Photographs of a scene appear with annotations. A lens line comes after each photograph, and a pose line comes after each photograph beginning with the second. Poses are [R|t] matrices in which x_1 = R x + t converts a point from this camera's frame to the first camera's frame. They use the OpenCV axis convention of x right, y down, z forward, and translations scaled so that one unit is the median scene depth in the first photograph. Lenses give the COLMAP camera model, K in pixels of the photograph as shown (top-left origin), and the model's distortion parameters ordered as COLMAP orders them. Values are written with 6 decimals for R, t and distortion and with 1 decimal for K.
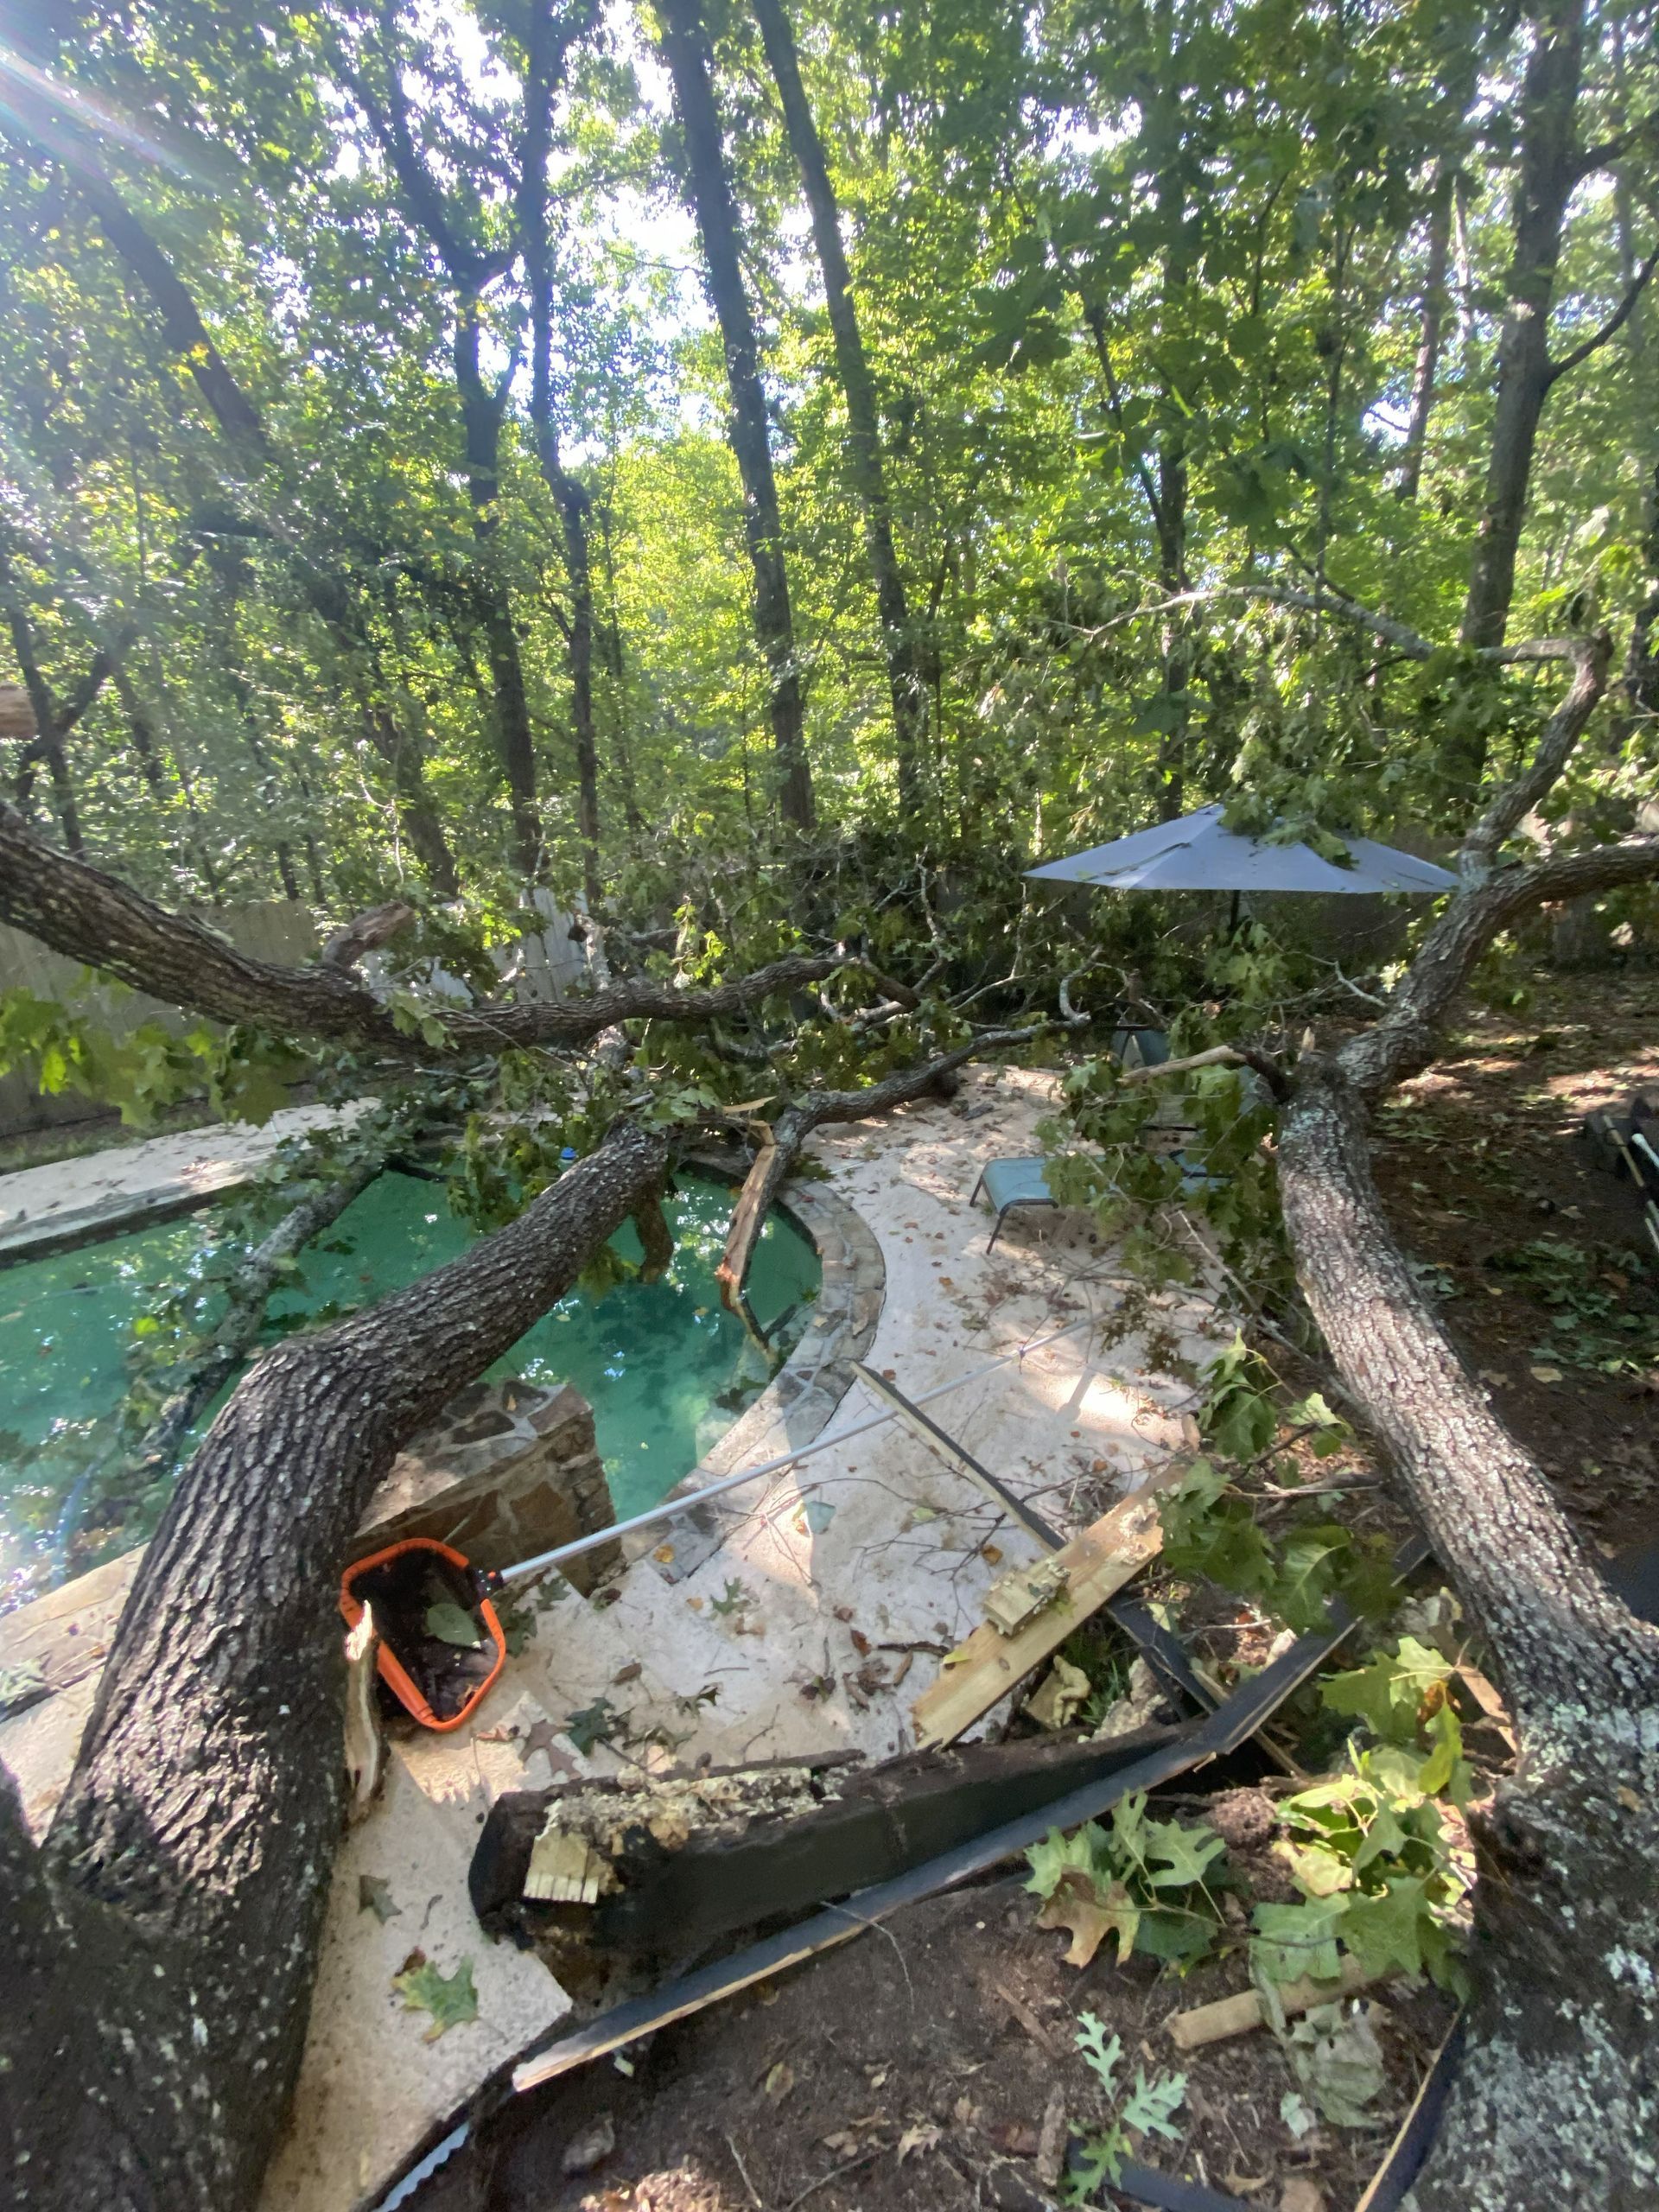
lens RADIAL K [[928.5, 0, 817.4], [0, 928.5, 1103.1], [0, 0, 1]] dist [0.014359, -0.018906]
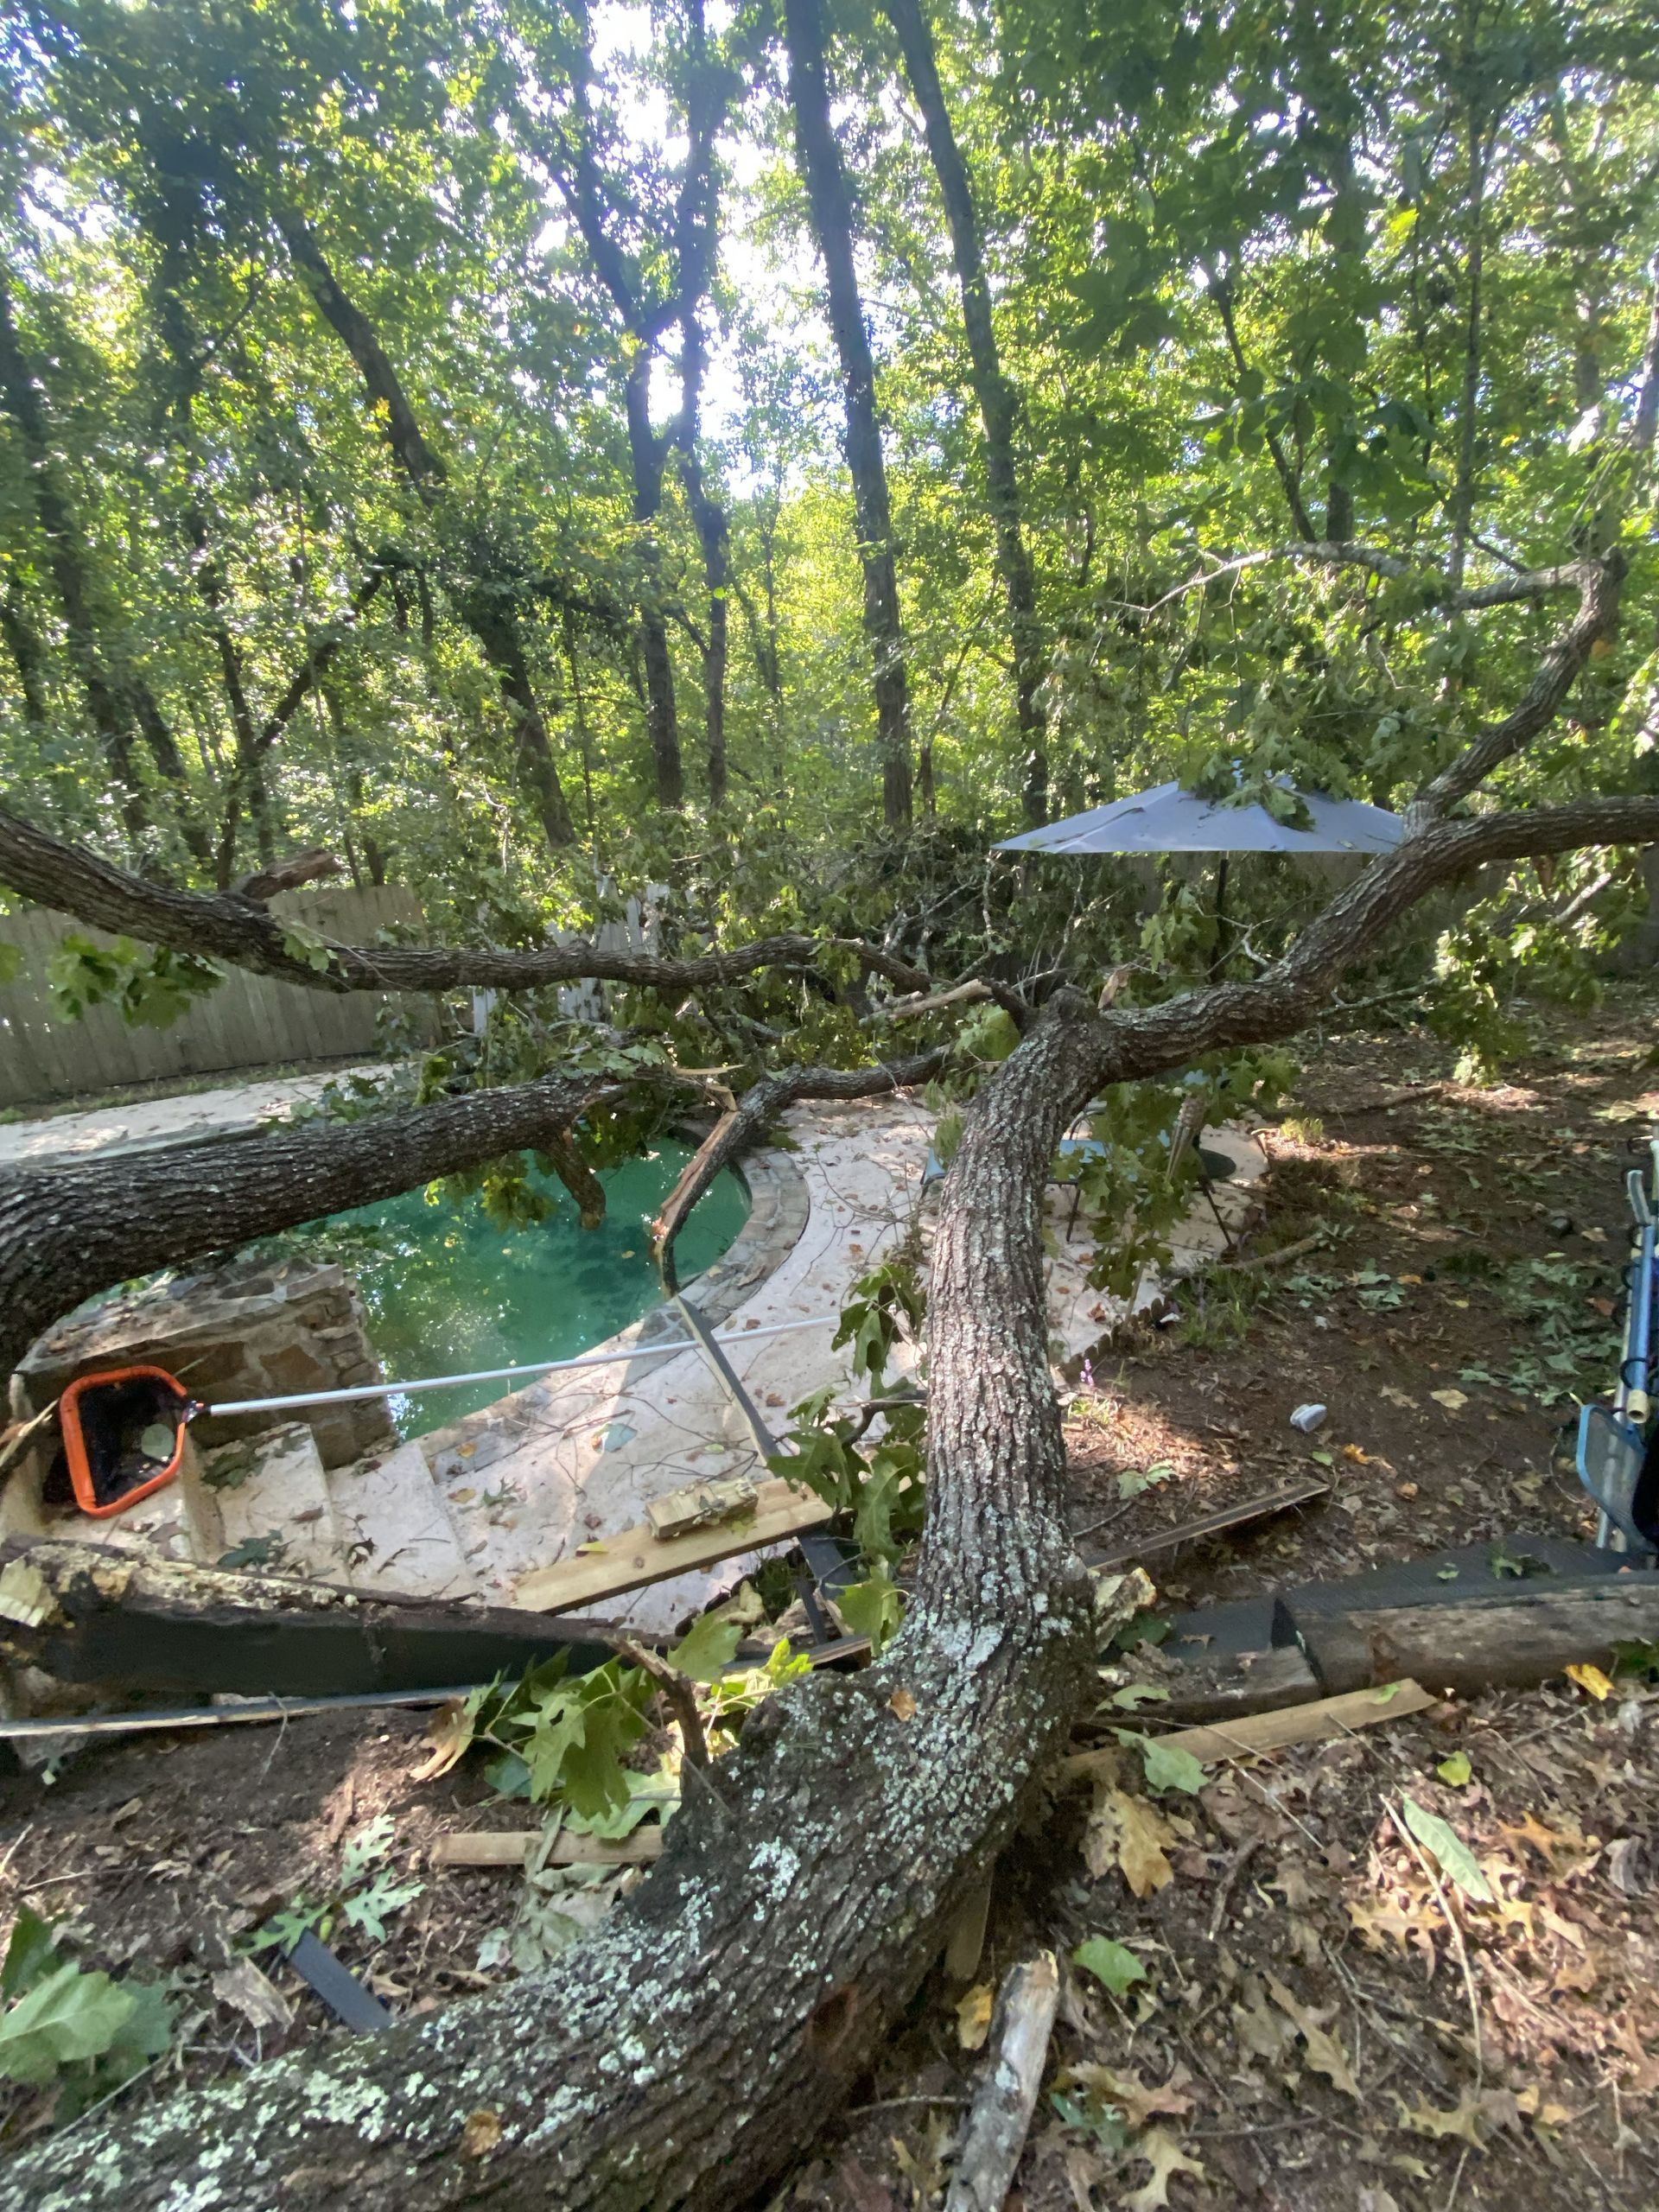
lens RADIAL K [[928.5, 0, 817.4], [0, 928.5, 1103.1], [0, 0, 1]] dist [0.014359, -0.018906]
pose [[0.977470, 0.055860, -0.203551, 0.250162], [-0.060680, 0.998004, -0.017510, 0.049073], [0.202166, 0.029467, 0.978908, 0.016409]]
